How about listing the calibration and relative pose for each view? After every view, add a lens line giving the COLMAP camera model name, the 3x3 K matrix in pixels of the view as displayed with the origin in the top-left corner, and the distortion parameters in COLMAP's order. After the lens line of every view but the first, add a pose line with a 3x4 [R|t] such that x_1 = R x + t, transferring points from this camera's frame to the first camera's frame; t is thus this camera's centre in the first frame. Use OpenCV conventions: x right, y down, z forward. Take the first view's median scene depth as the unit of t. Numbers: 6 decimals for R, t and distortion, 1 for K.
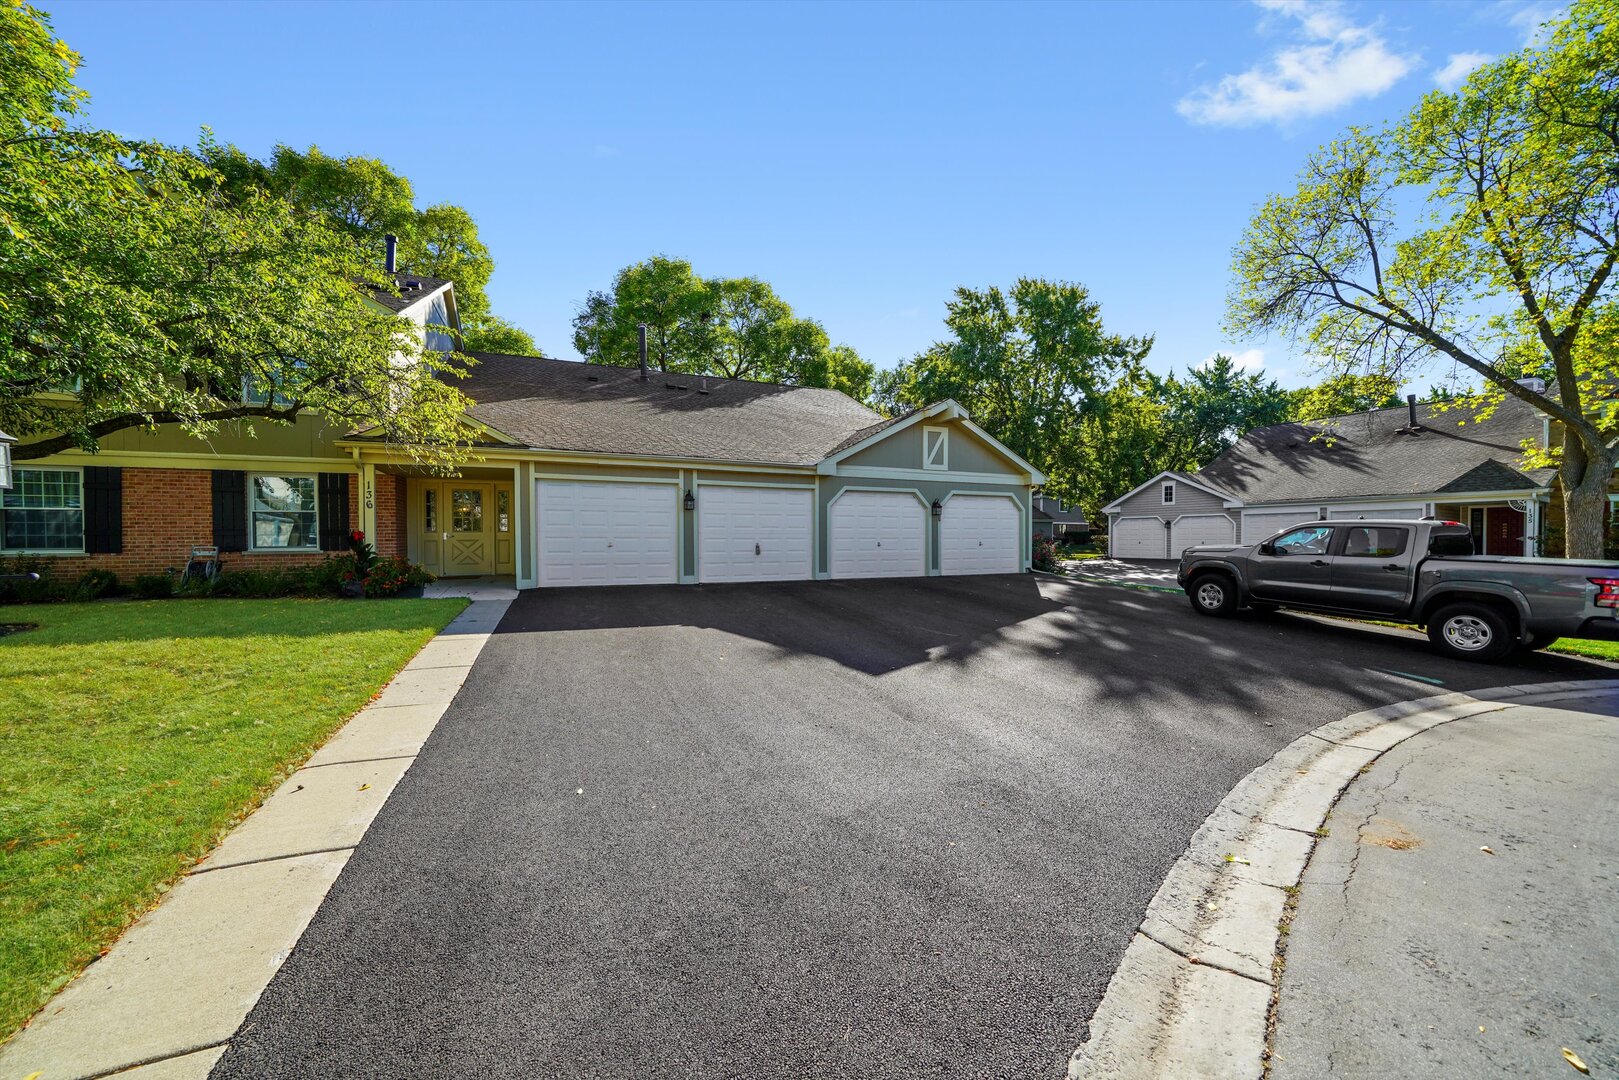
lens RADIAL K [[575.9, 0, 804.9], [0, 575.9, 541.9], [0, 0, 1]] dist [-0.020793, 0.001718]
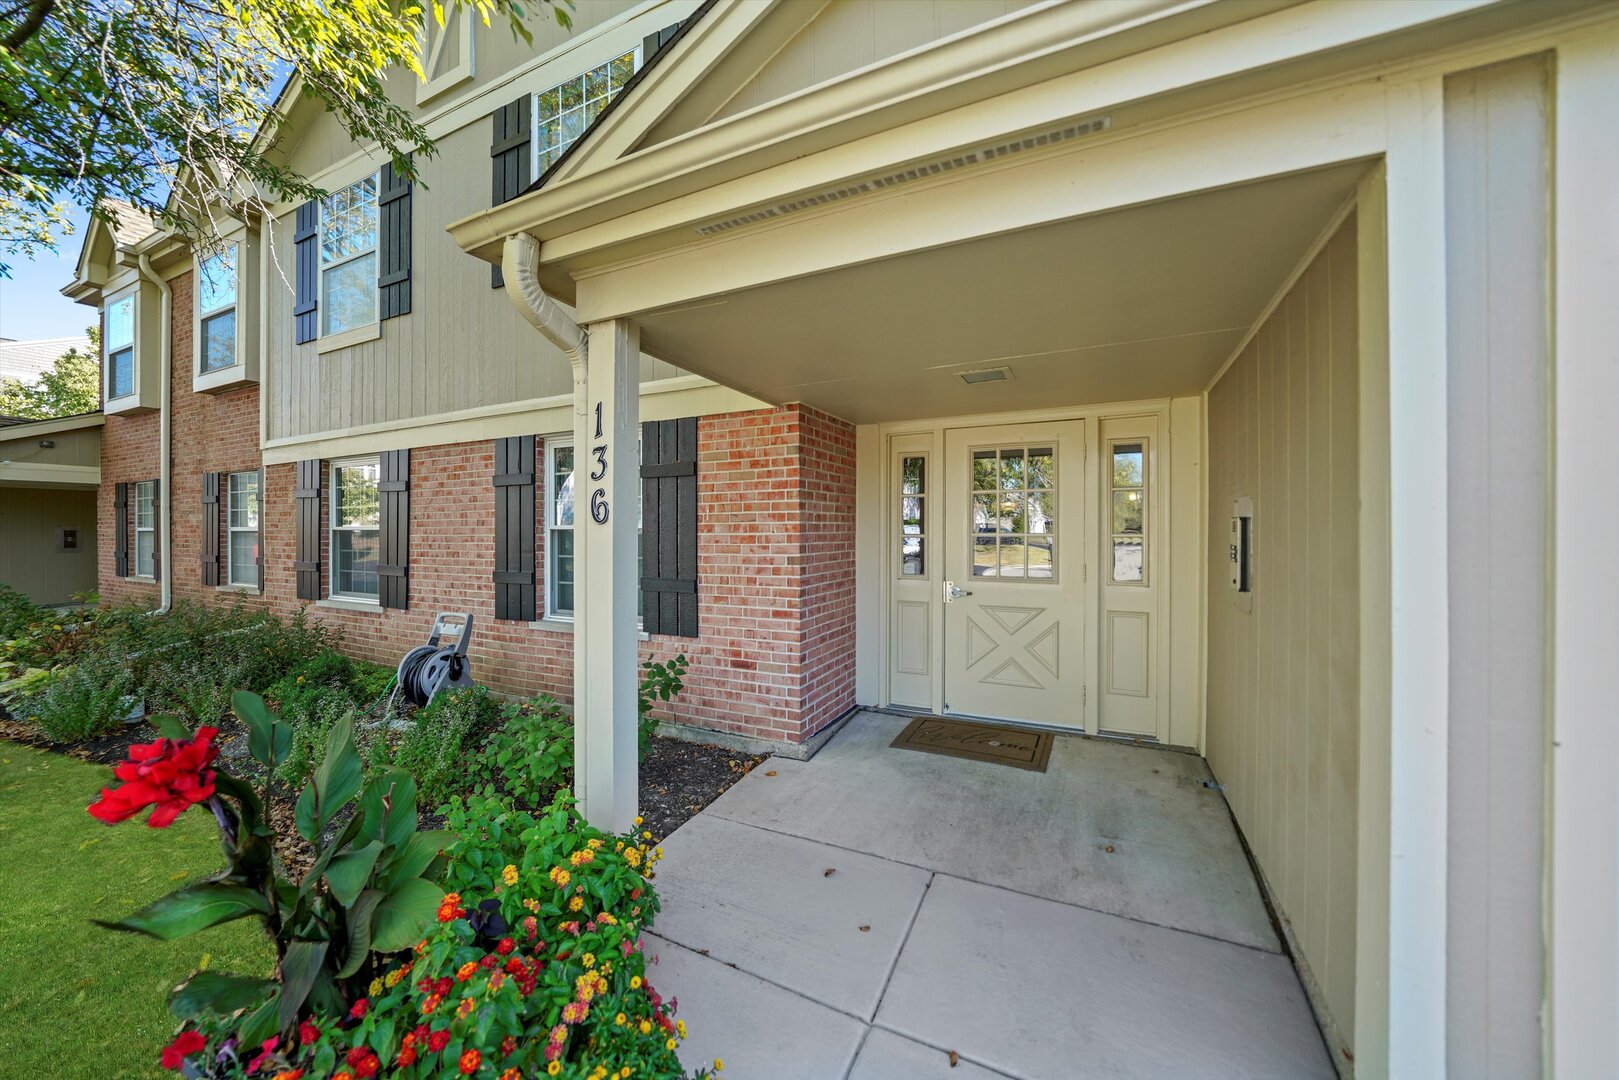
lens RADIAL K [[575.9, 0, 817.5], [0, 575.9, 538.5], [0, 0, 1]] dist [-0.020793, 0.001718]
pose [[0.646642, 0.005833, -0.762772, -0.363968], [-0.010686, 0.999942, -0.001412, -0.033555], [0.762719, 0.009064, 0.646666, 0.621274]]
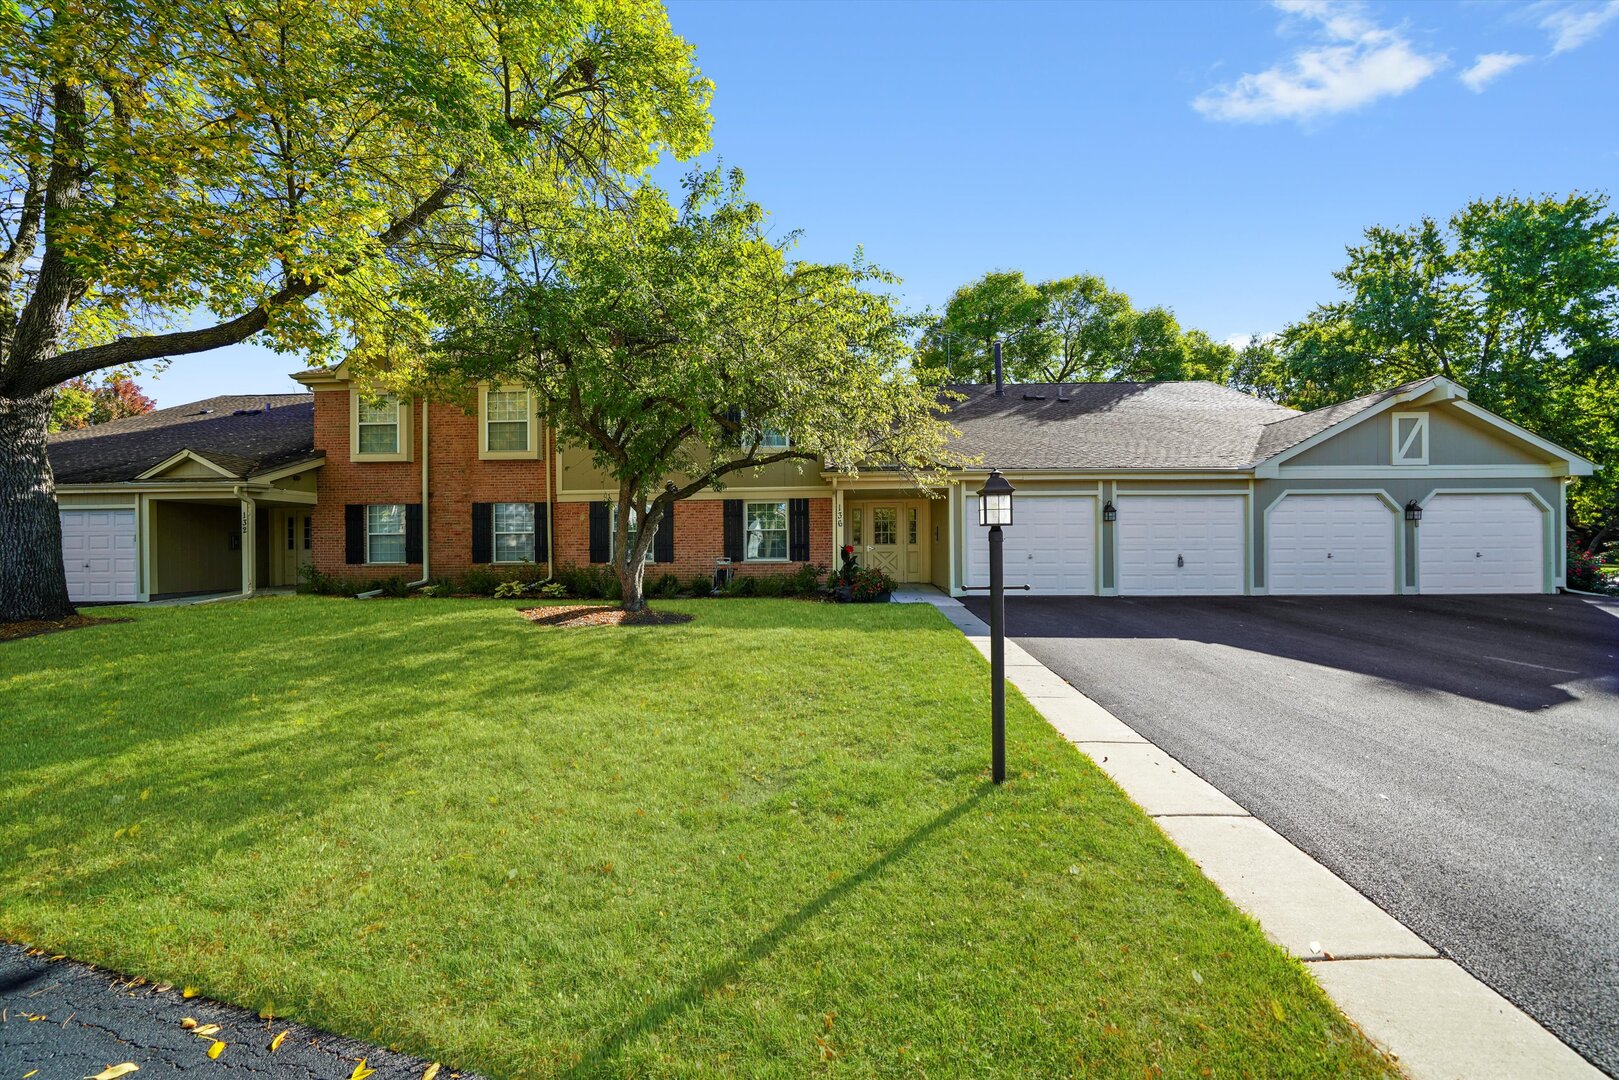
lens RADIAL K [[575.9, 0, 807.4], [0, 575.9, 553.8], [0, 0, 1]] dist [-0.020793, 0.001718]
pose [[0.900443, -0.001339, -0.434972, -0.196710], [0.002254, 0.999996, 0.001588, -0.001713], [0.434968, -0.002411, 0.900443, -0.094119]]
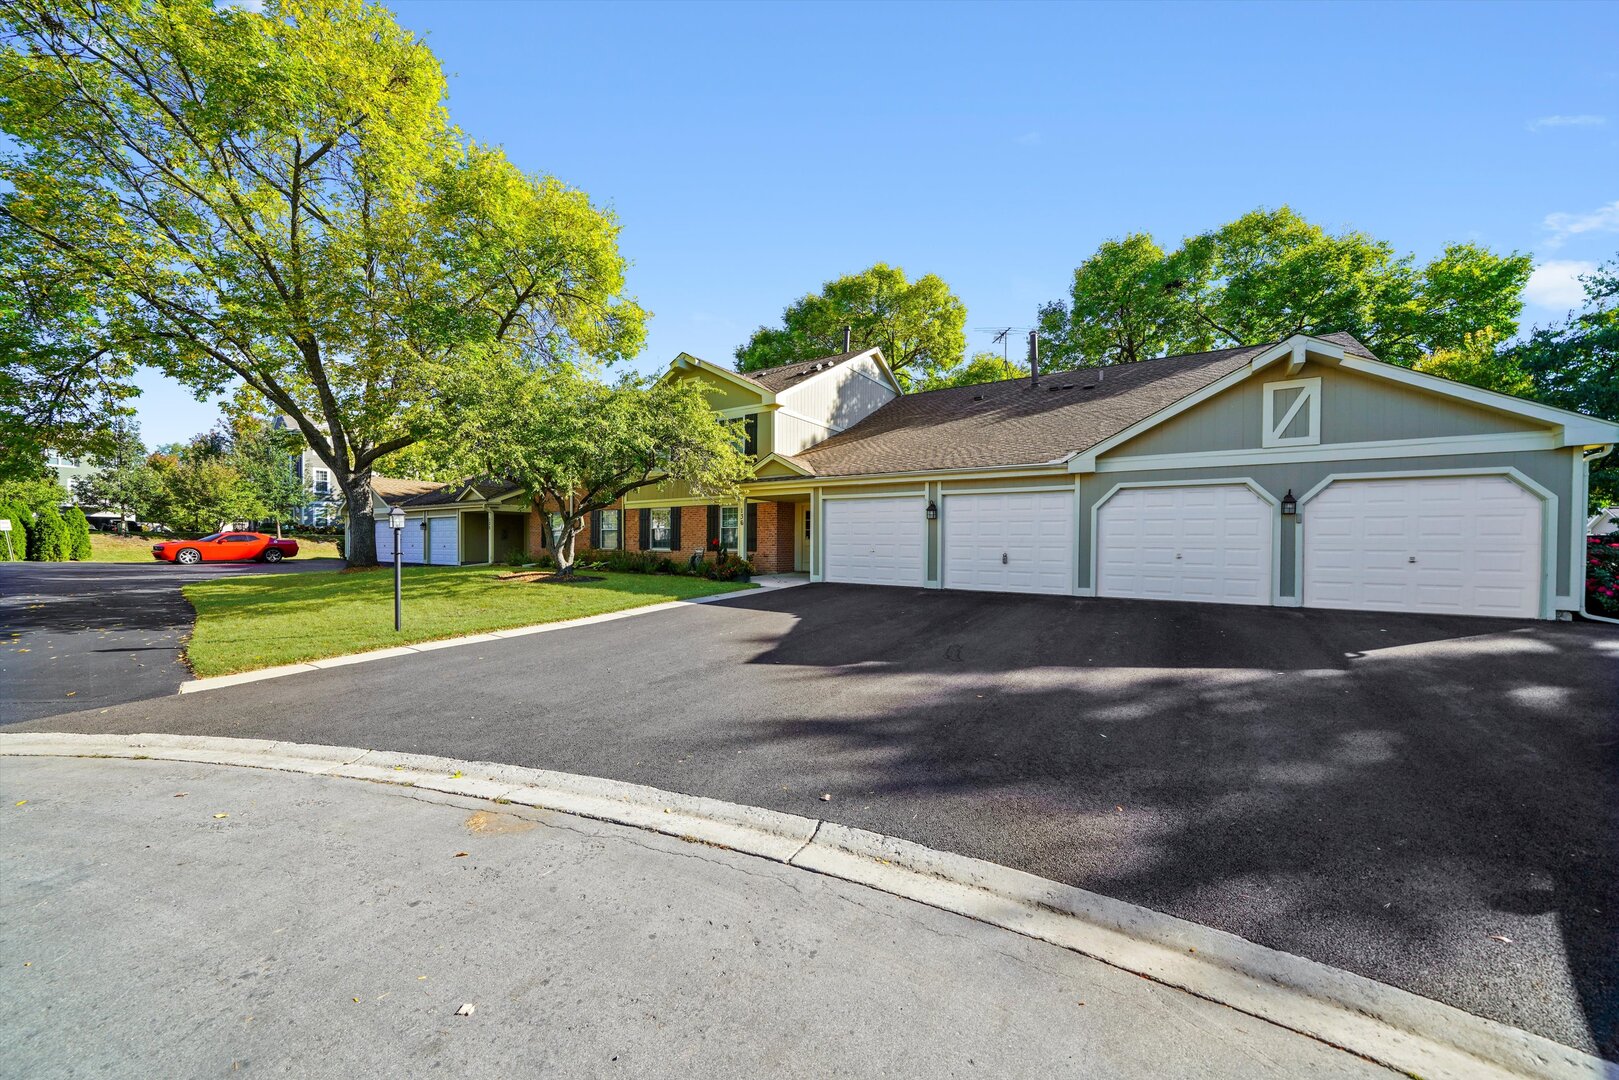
lens RADIAL K [[575.9, 0, 813.1], [0, 575.9, 548.3], [0, 0, 1]] dist [-0.020793, 0.001718]
pose [[0.551114, 0.011873, -0.834345, 0.468221], [-0.014813, 0.999880, 0.004444, -0.002513], [0.834298, 0.009909, 0.551224, 0.185164]]
